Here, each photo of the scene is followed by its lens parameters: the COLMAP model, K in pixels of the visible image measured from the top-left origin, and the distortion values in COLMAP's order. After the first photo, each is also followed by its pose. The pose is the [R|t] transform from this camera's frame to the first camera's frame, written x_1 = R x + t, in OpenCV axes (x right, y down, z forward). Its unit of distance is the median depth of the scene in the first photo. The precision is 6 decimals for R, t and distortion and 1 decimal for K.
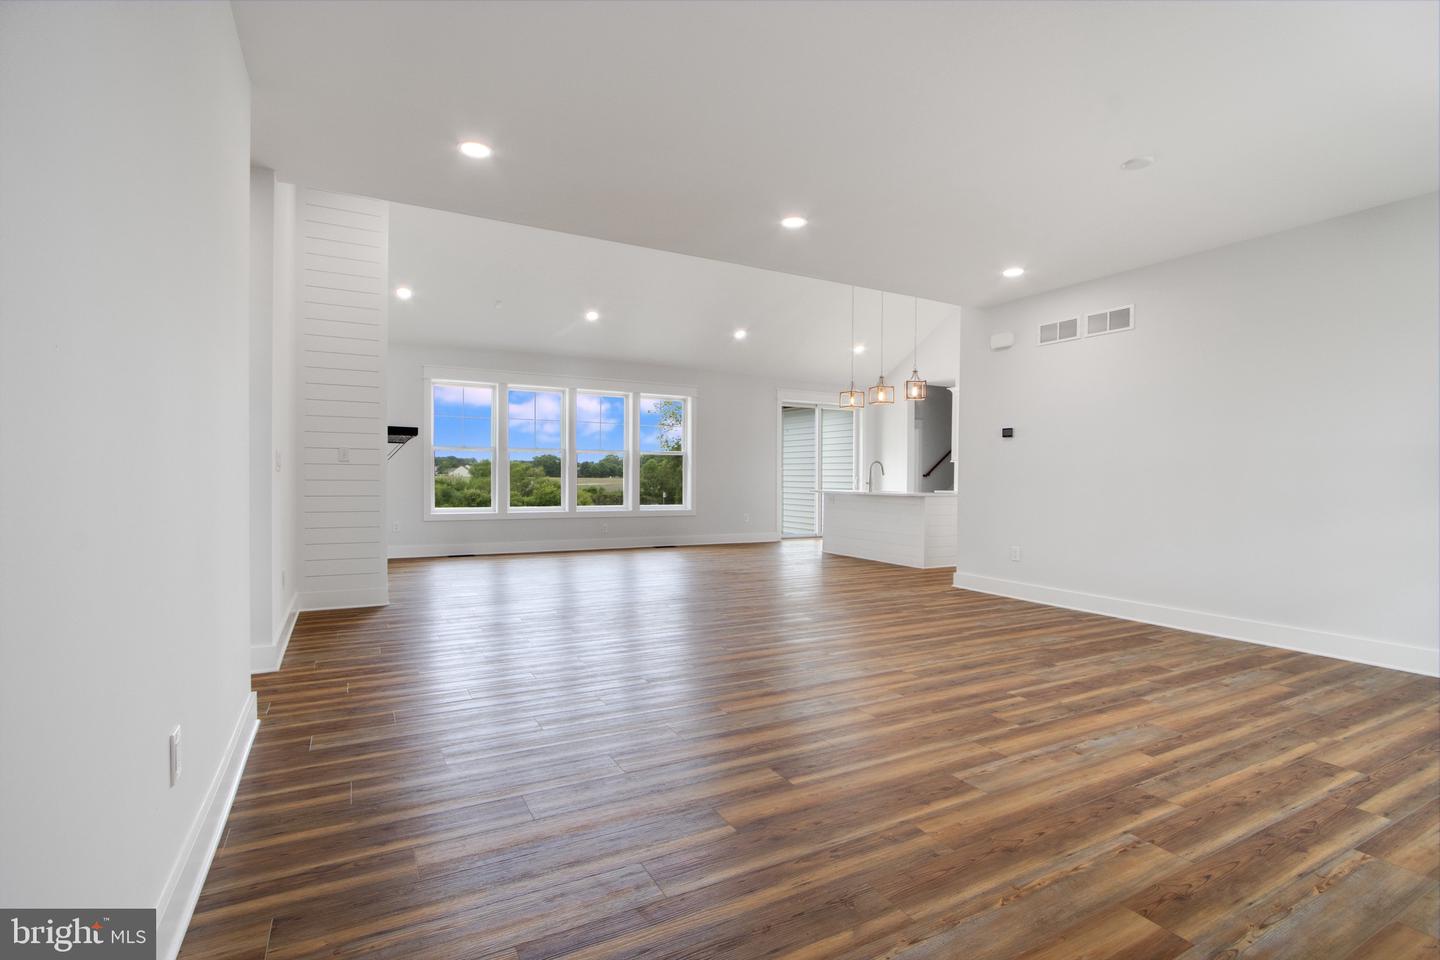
lens RADIAL K [[671.4, 0, 704.1], [0, 671.4, 484.4], [0, 0, 1]] dist [-0.014790, 0.001618]
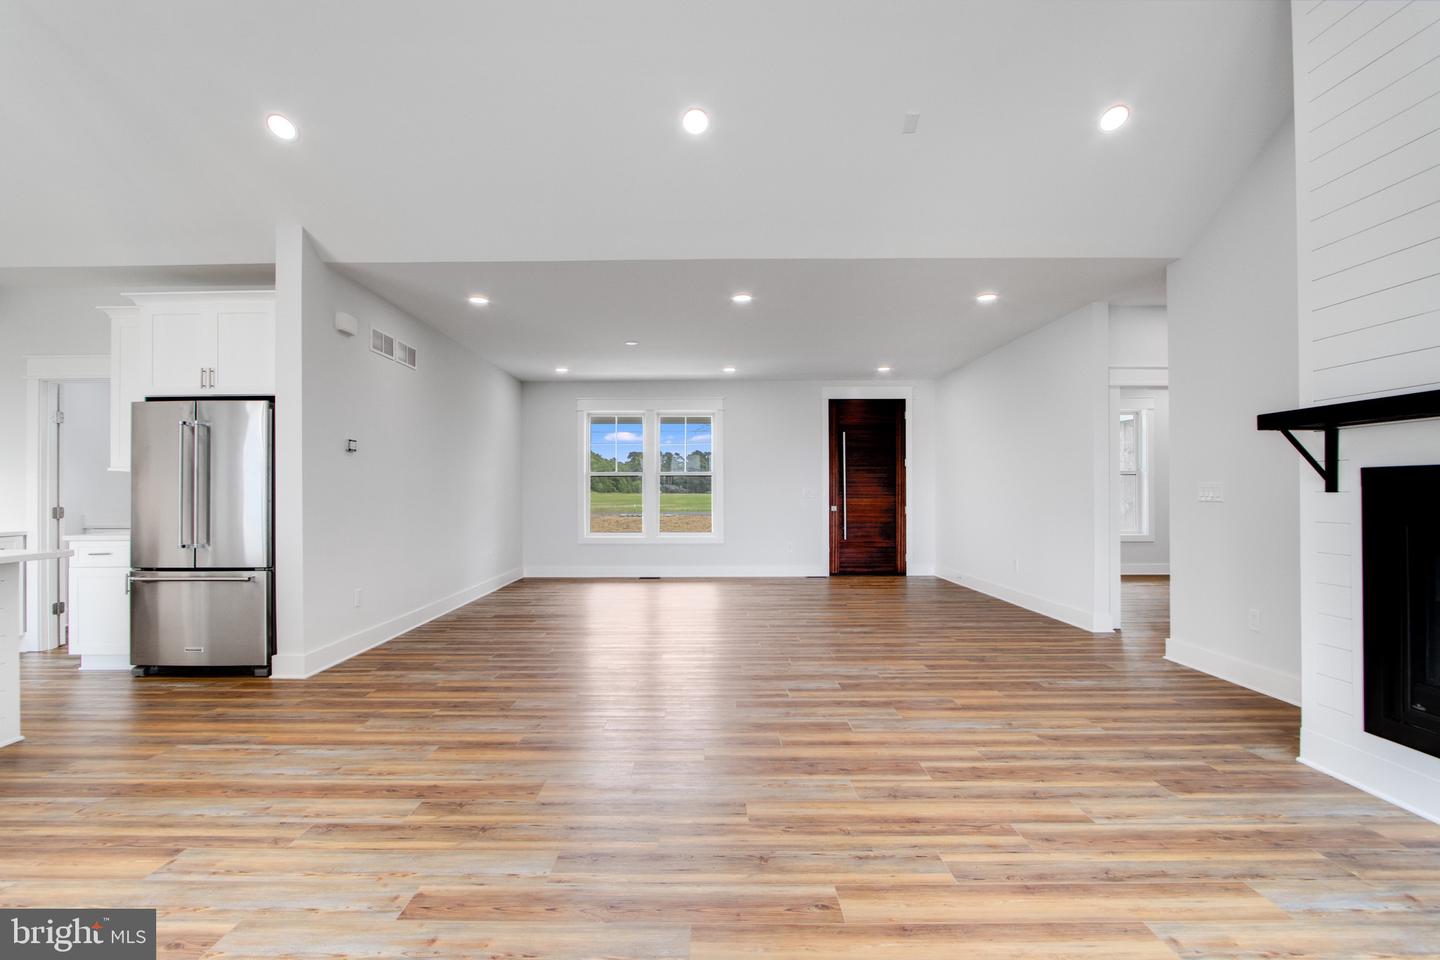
lens RADIAL K [[671.4, 0, 704.1], [0, 671.4, 484.4], [0, 0, 1]] dist [-0.014790, 0.001618]
pose [[-0.879919, -0.000348, 0.475123, -0.512264], [0.000873, 0.999997, 0.002349, -0.061475], [-0.475123, 0.002482, -0.879916, 2.747318]]
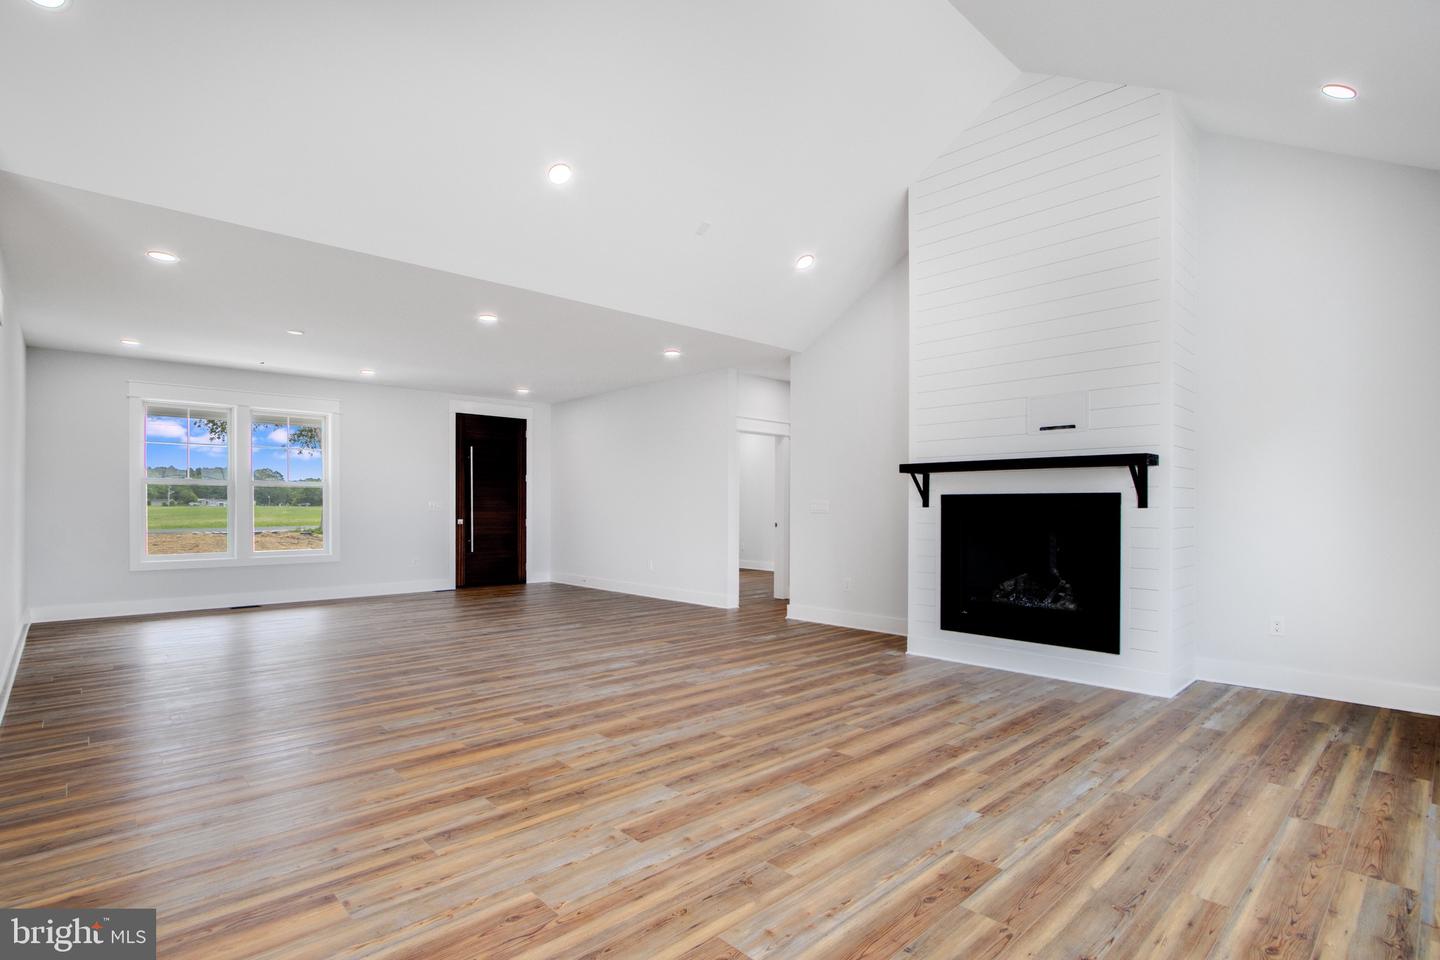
lens RADIAL K [[695.8, 0, 709.6], [0, 695.8, 481.0], [0, 0, 1]] dist [-0.017204, 0.001163]
pose [[-0.966750, -0.021353, -0.254831, 0.079112], [-0.014204, 0.999453, -0.029859, -0.051450], [0.255329, -0.025247, -0.966524, 3.089952]]
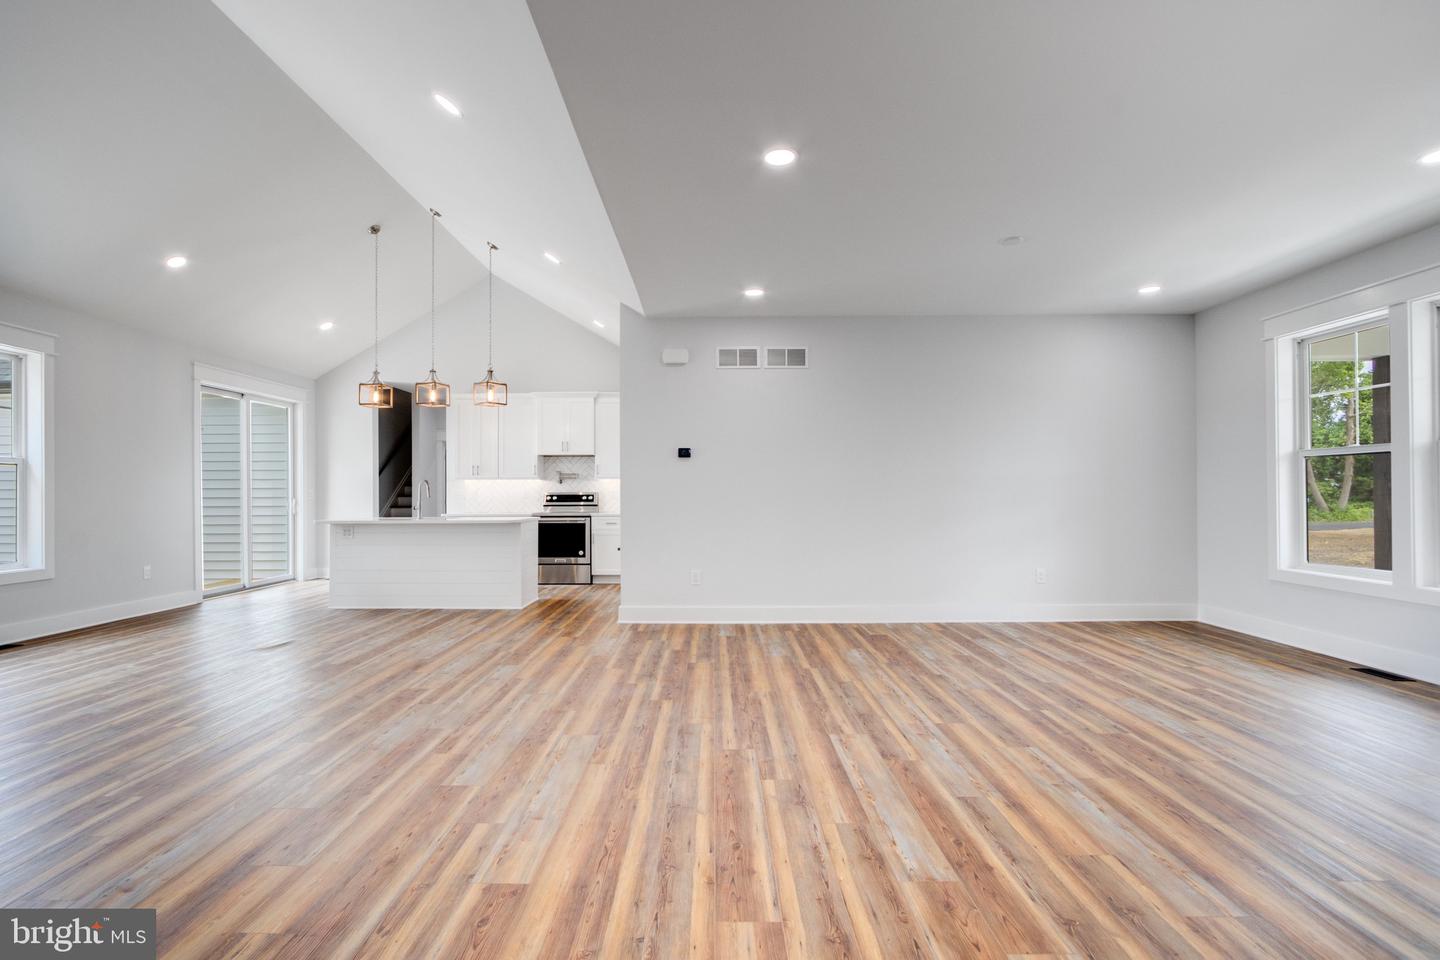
lens RADIAL K [[671.4, 0, 704.1], [0, 671.4, 484.4], [0, 0, 1]] dist [-0.014790, 0.001618]
pose [[0.481715, -0.002209, 0.876325, -0.704095], [0.020260, 0.999758, -0.008617, -0.041543], [-0.876094, 0.021905, 0.481643, 0.936985]]
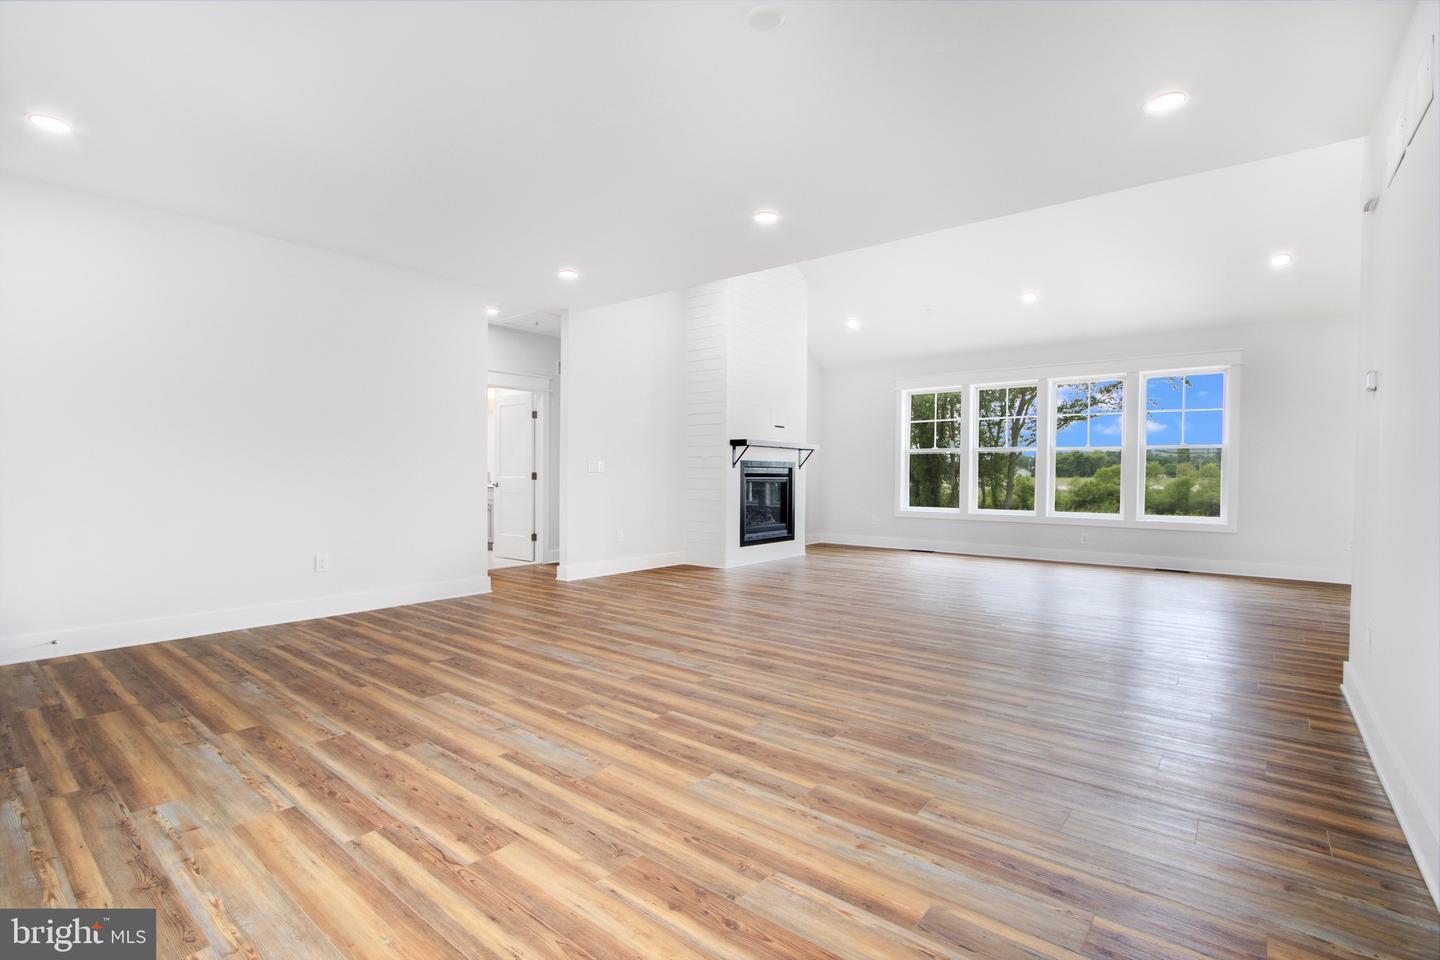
lens RADIAL K [[669.3, 0, 702.9], [0, 669.3, 485.0], [0, 0, 1]] dist [-0.017210, 0.001913]
pose [[0.376105, 0.008331, -0.926540, 1.309649], [-0.013717, 0.999900, 0.003423, 0.002711], [0.926476, 0.011423, 0.376181, 0.701176]]
